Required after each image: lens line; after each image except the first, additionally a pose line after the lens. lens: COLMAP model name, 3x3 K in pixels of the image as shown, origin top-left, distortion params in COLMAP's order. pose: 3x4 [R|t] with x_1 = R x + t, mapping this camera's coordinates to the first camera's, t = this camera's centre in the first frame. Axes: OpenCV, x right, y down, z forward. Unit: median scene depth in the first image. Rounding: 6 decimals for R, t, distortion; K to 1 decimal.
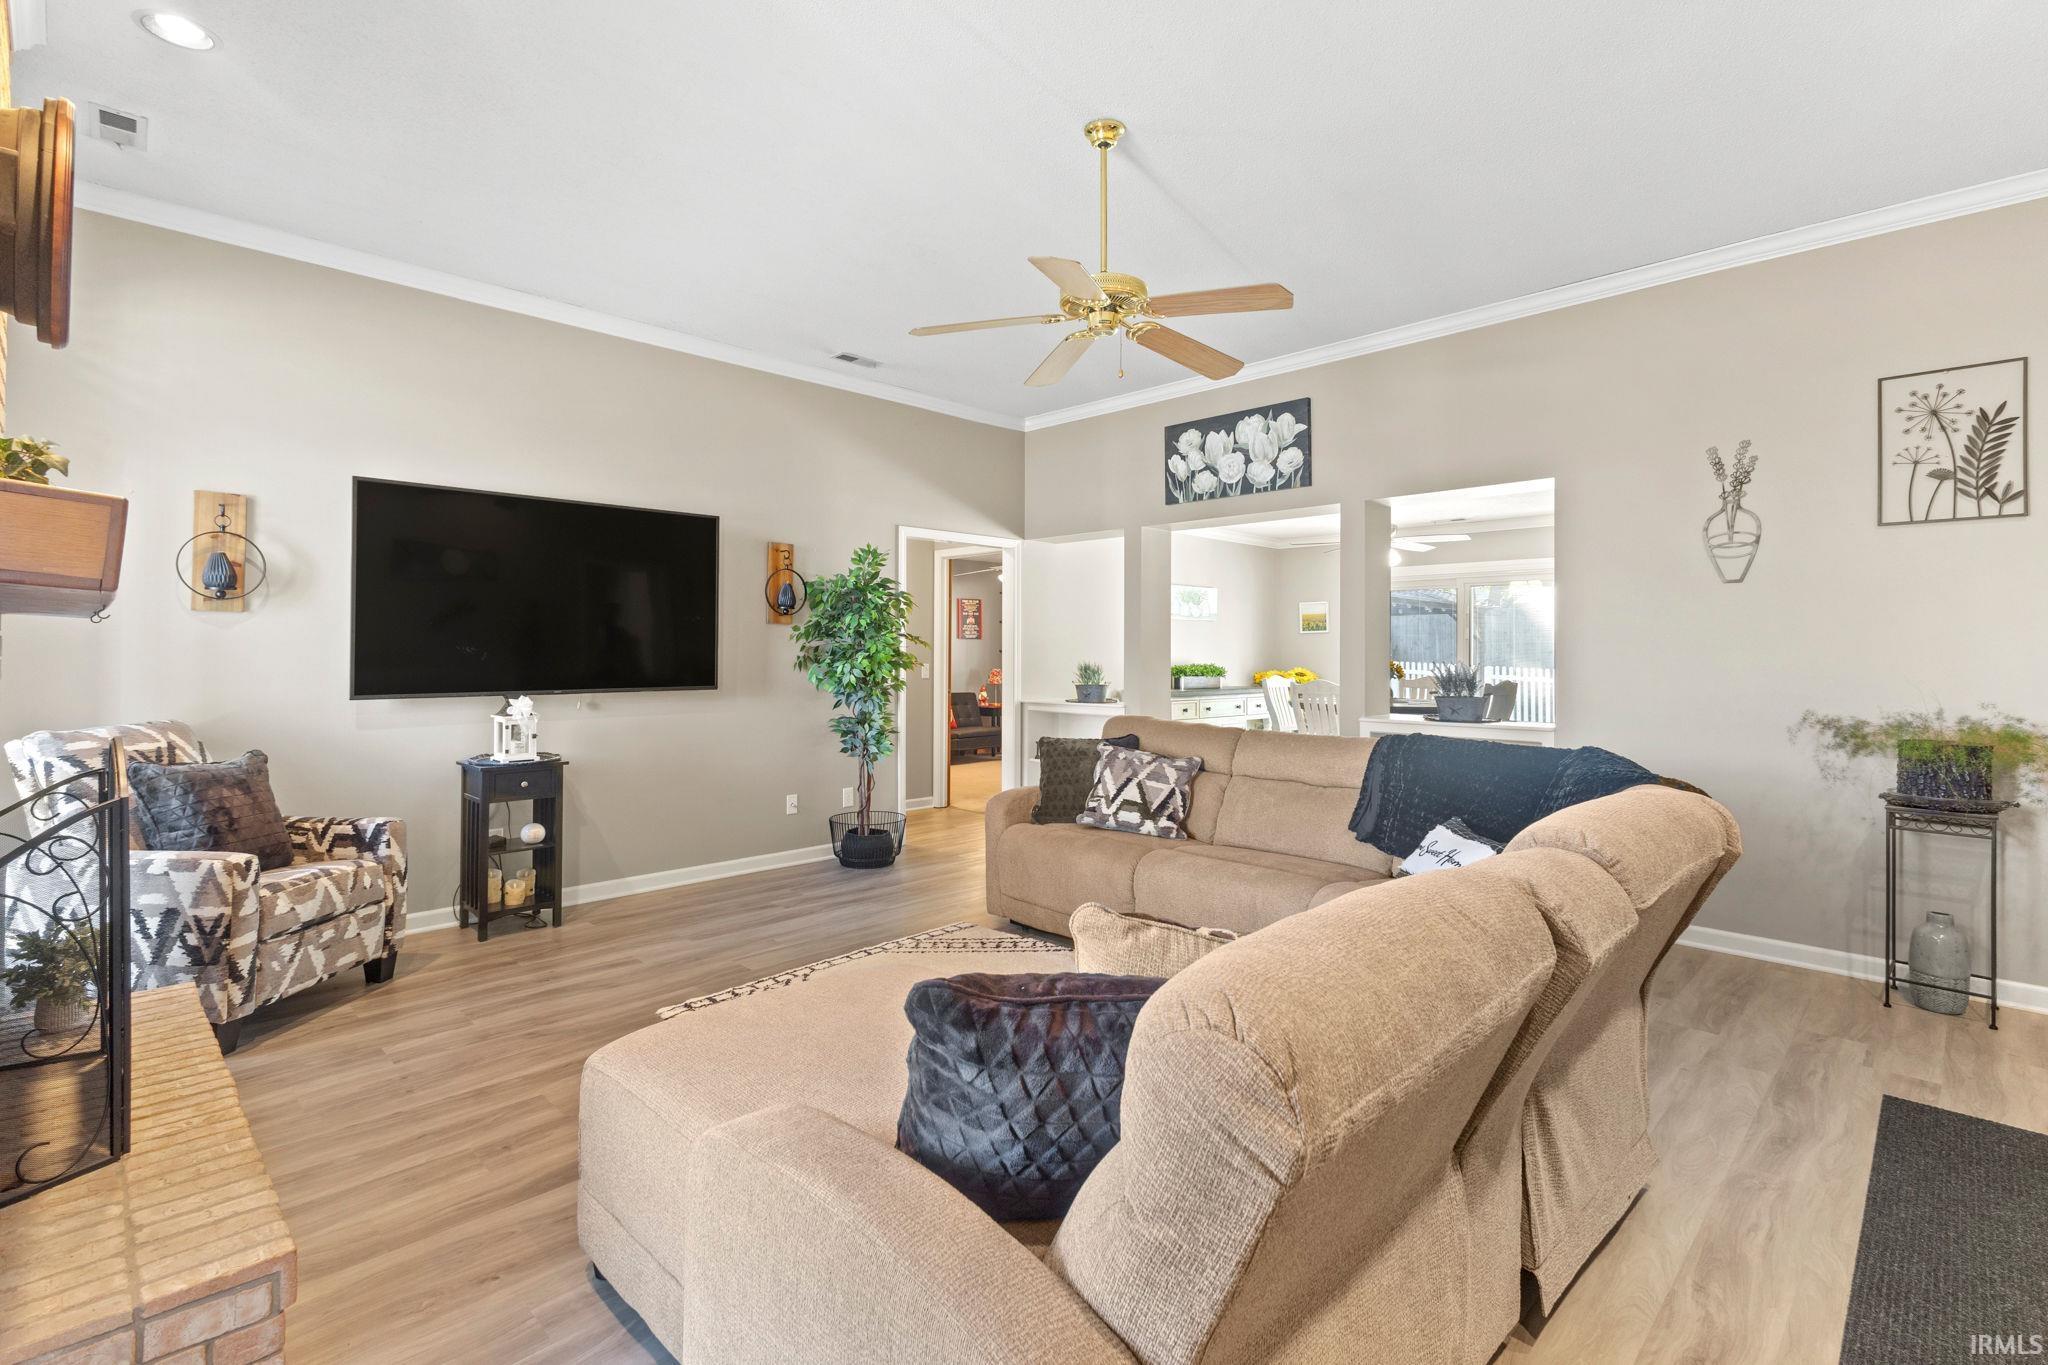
lens RADIAL K [[934.5, 0, 1022.7], [0, 934.5, 664.6], [0, 0, 1]] dist [0.011424, -0.000562]
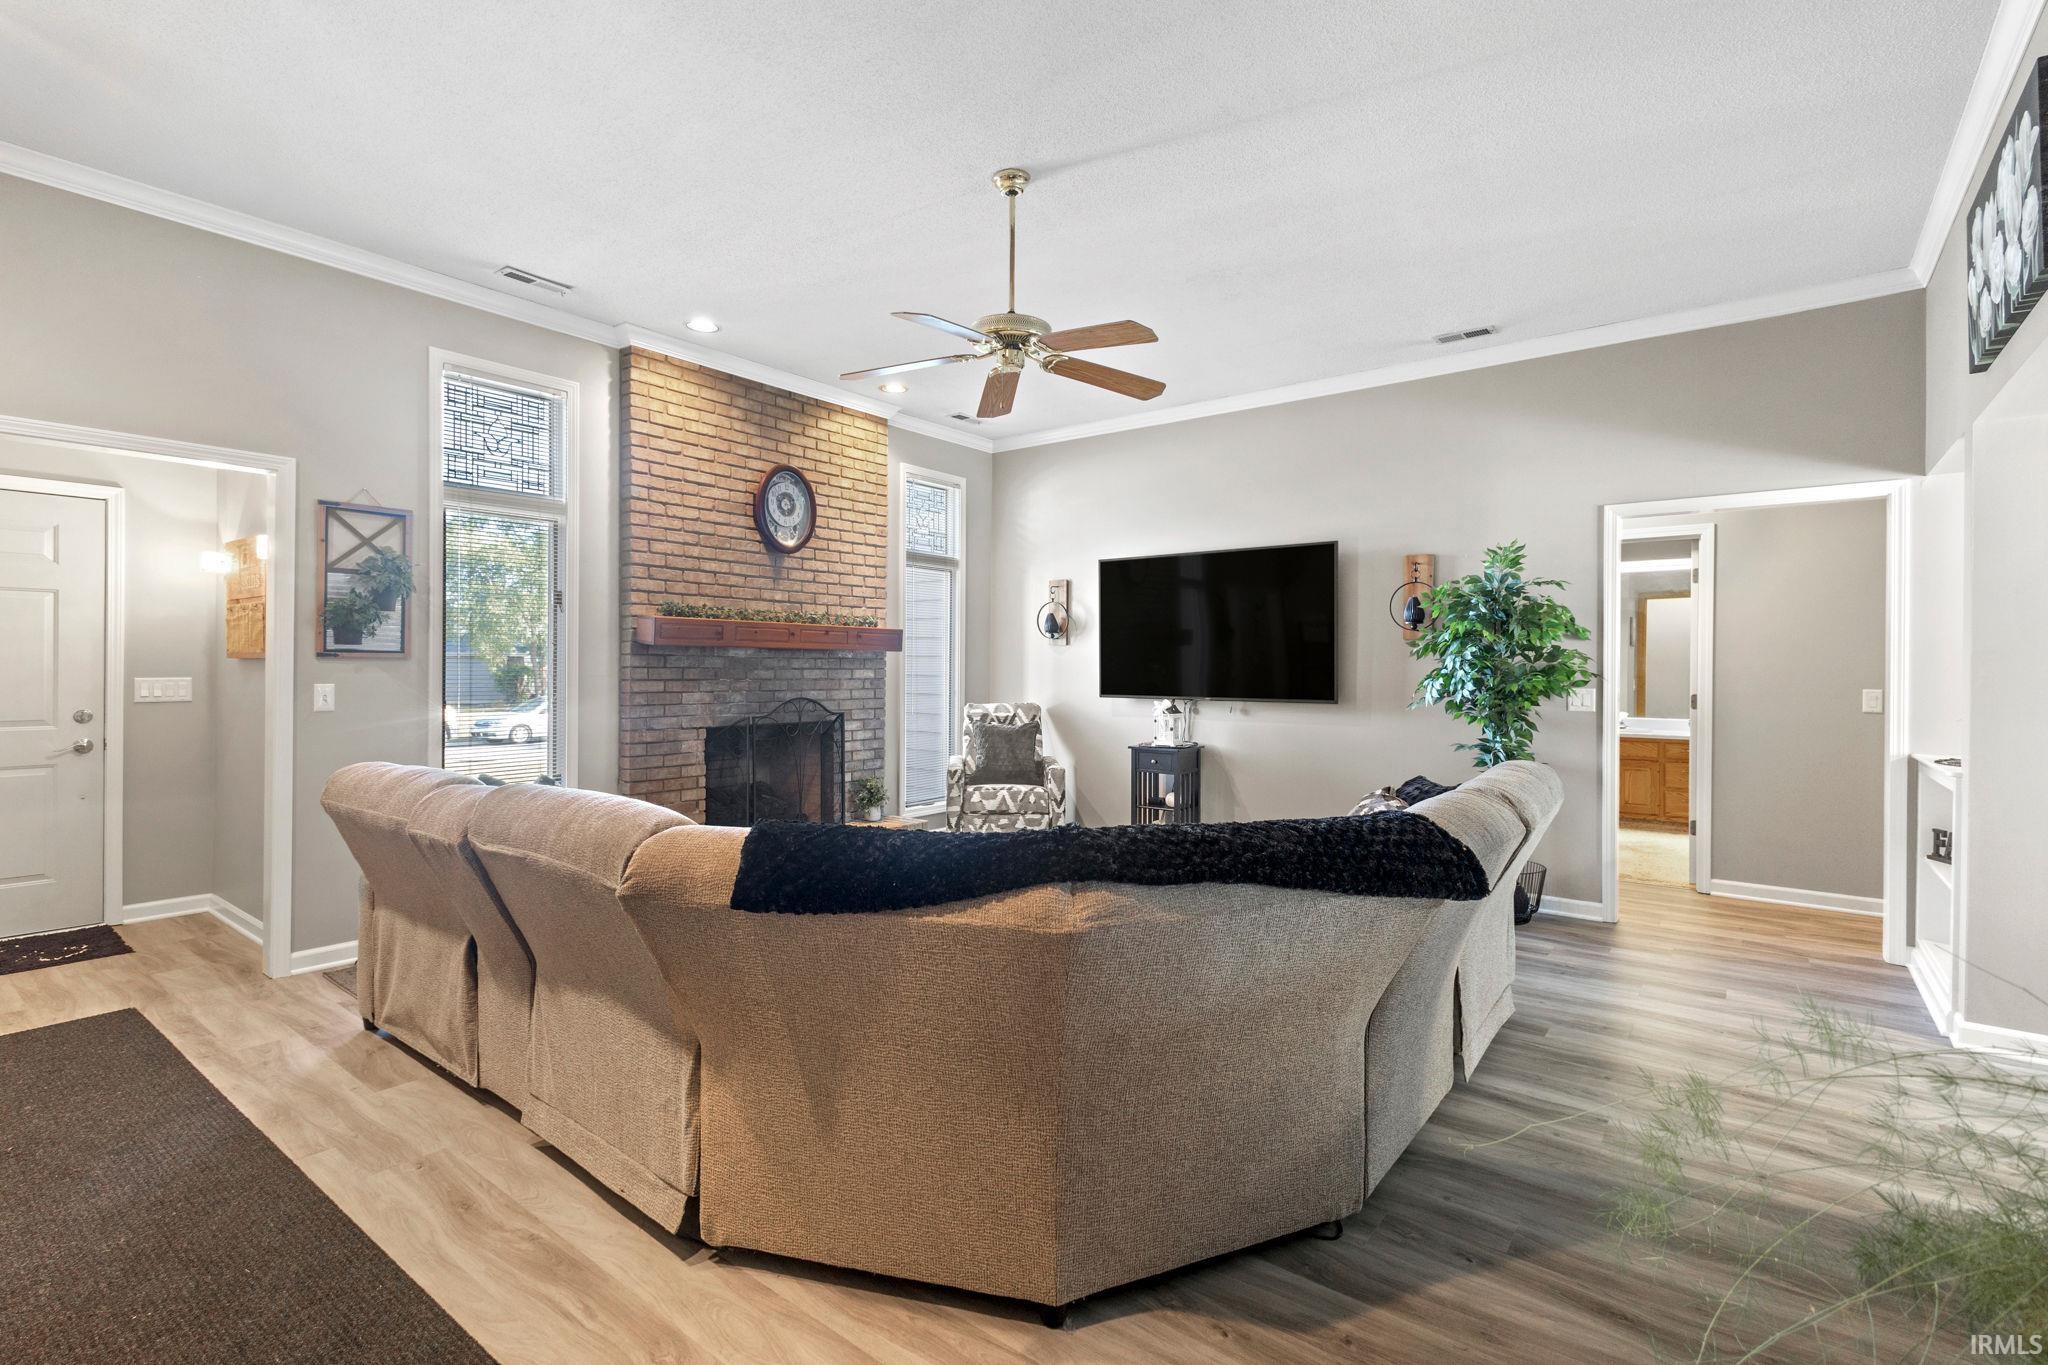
lens RADIAL K [[934.5, 0, 1022.7], [0, 934.5, 664.6], [0, 0, 1]] dist [0.011424, -0.000562]
pose [[0.123320, -0.004424, -0.992357, 0.915643], [-0.018284, 0.999810, -0.006730, -0.005330], [0.992198, 0.018975, 0.123216, 0.691496]]
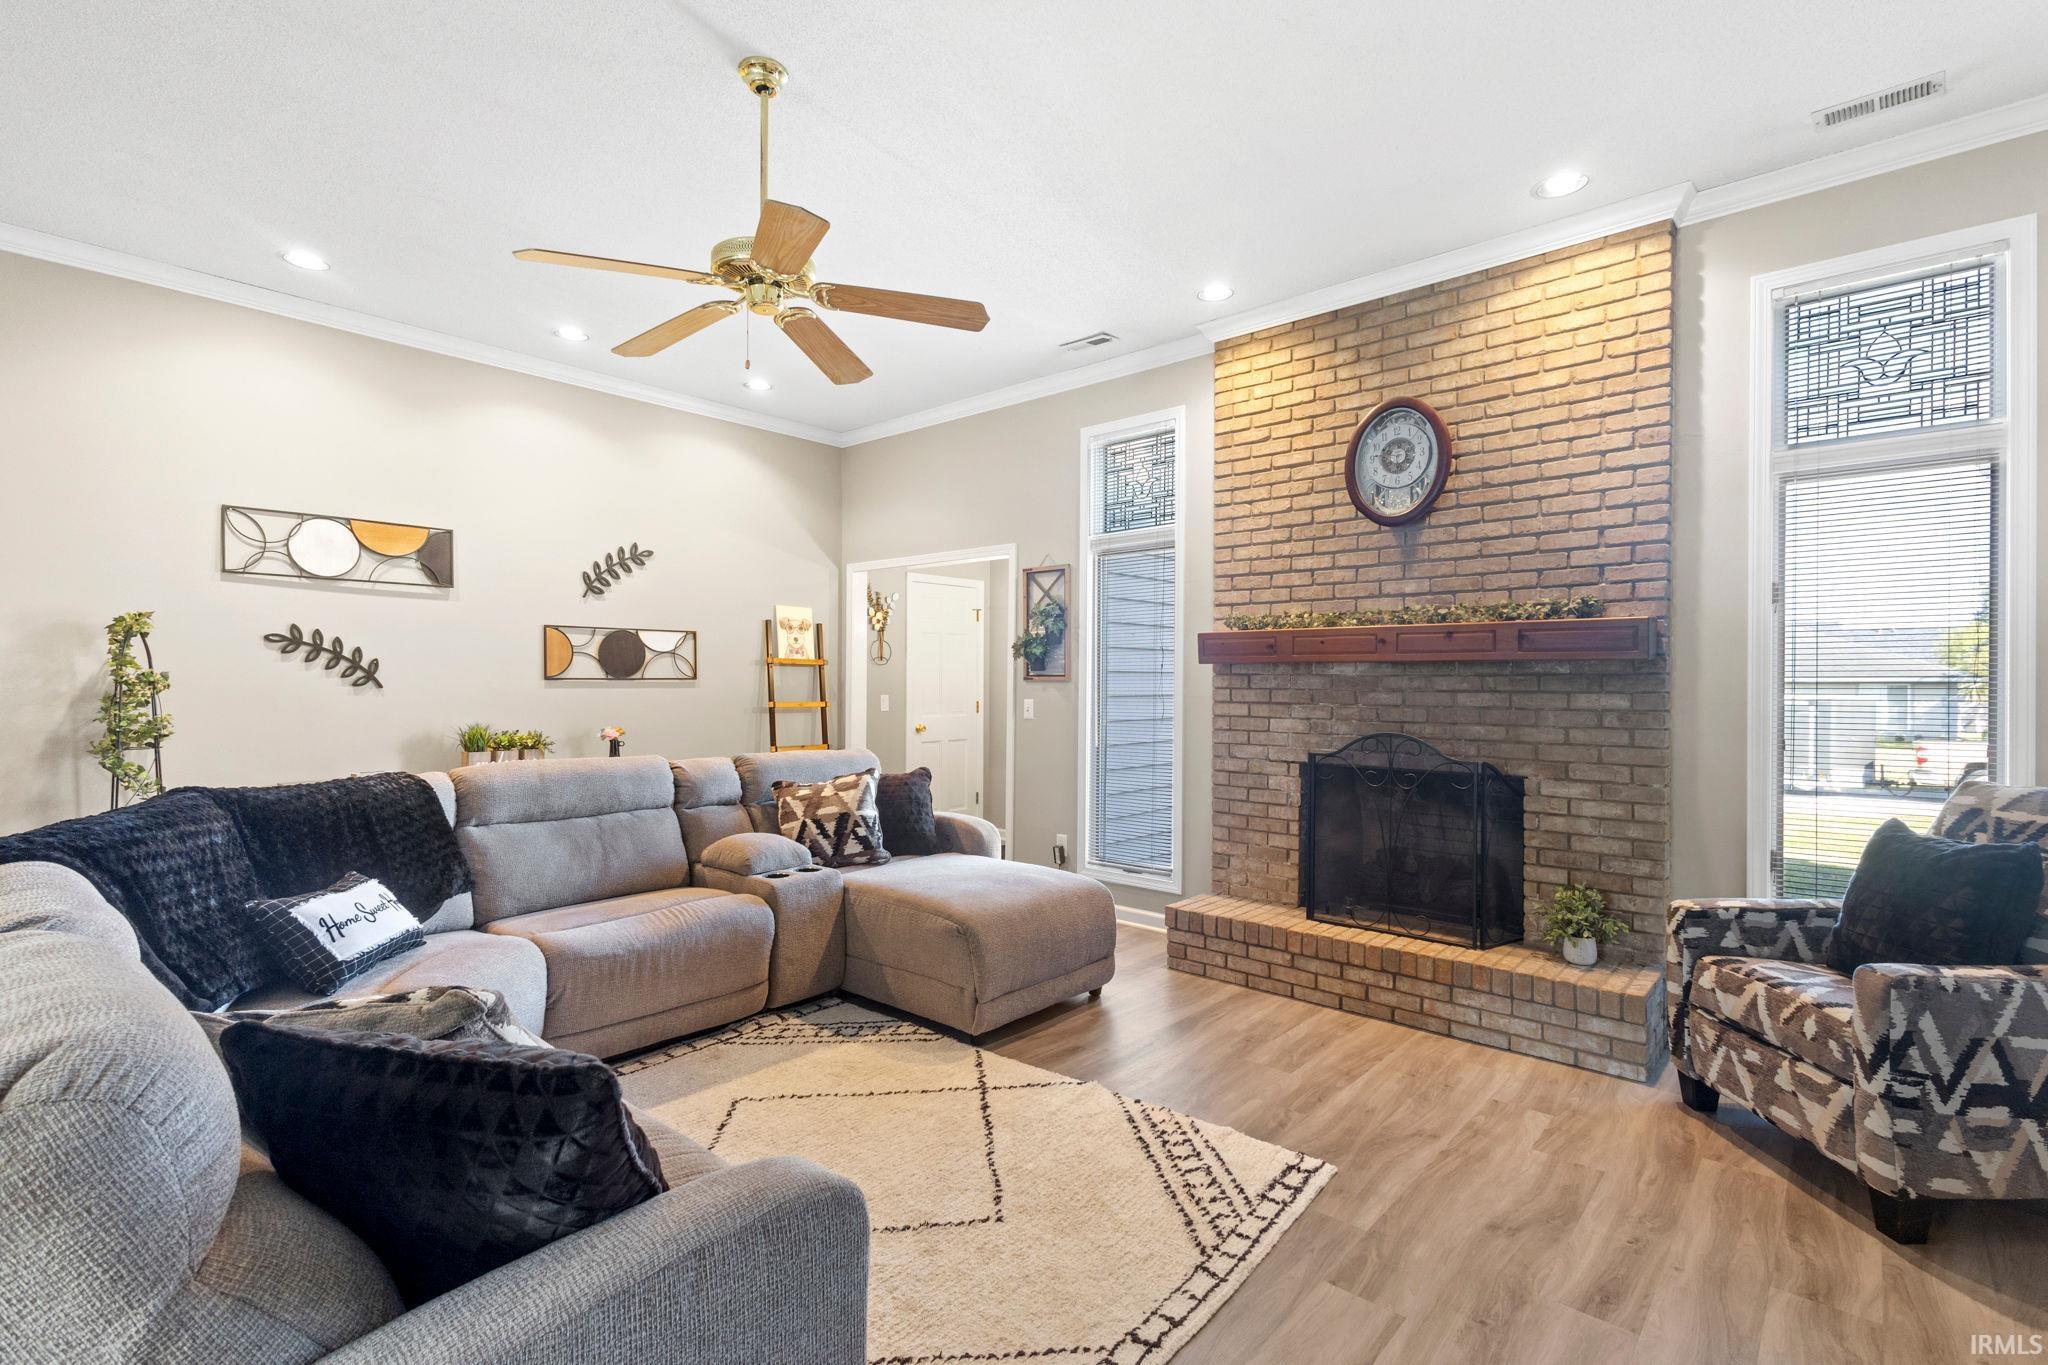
lens RADIAL K [[948.3, 0, 1020.4], [0, 948.3, 686.8], [0, 0, 1]] dist [0.002856, -0.000039]
pose [[-0.998613, -0.005991, -0.052305, -0.082878], [-0.006932, 0.999817, 0.017832, -0.021522], [0.052189, 0.018170, -0.998472, 1.490982]]
